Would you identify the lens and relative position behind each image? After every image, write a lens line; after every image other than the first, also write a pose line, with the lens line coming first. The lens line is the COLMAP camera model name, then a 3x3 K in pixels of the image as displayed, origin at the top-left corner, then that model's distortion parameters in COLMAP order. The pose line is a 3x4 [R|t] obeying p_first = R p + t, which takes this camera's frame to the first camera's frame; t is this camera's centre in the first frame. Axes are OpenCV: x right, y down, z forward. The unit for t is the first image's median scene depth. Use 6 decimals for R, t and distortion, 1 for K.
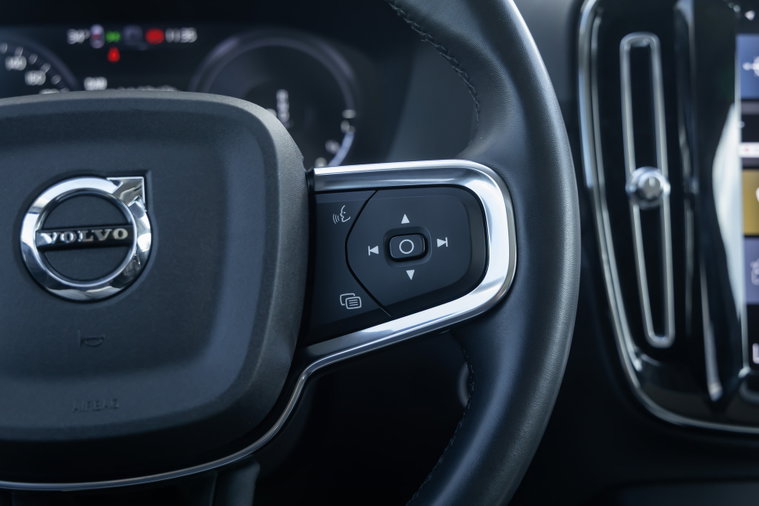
lens RADIAL K [[1070.5, 0, 402.4], [0, 1070.5, 253.2], [0, 0, 1]] dist [0.006457, -0.009859]
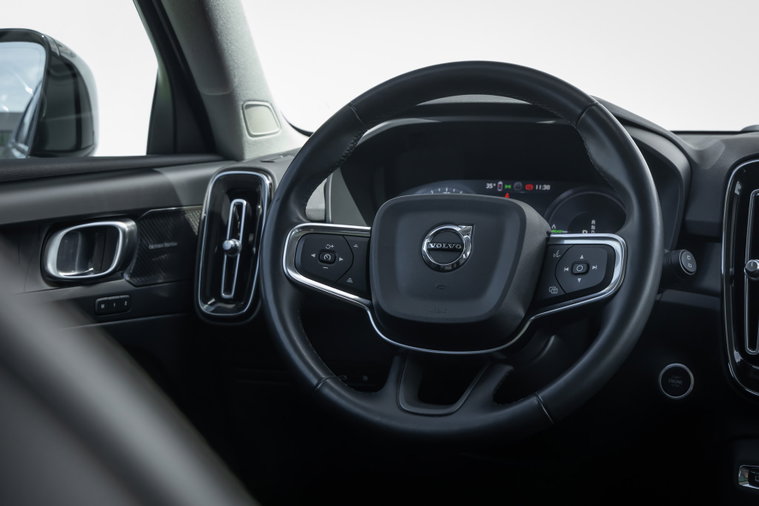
lens RADIAL K [[1200.1, 0, 379.5], [0, 1200.1, 253.0], [0, 0, 1]] dist [-0.001753, 0.058035]
pose [[0.880254, 0.057279, -0.471033, 0.832151], [-0.142982, 0.978566, -0.148205, 0.402583], [0.452448, 0.197807, 0.869577, -1.429165]]
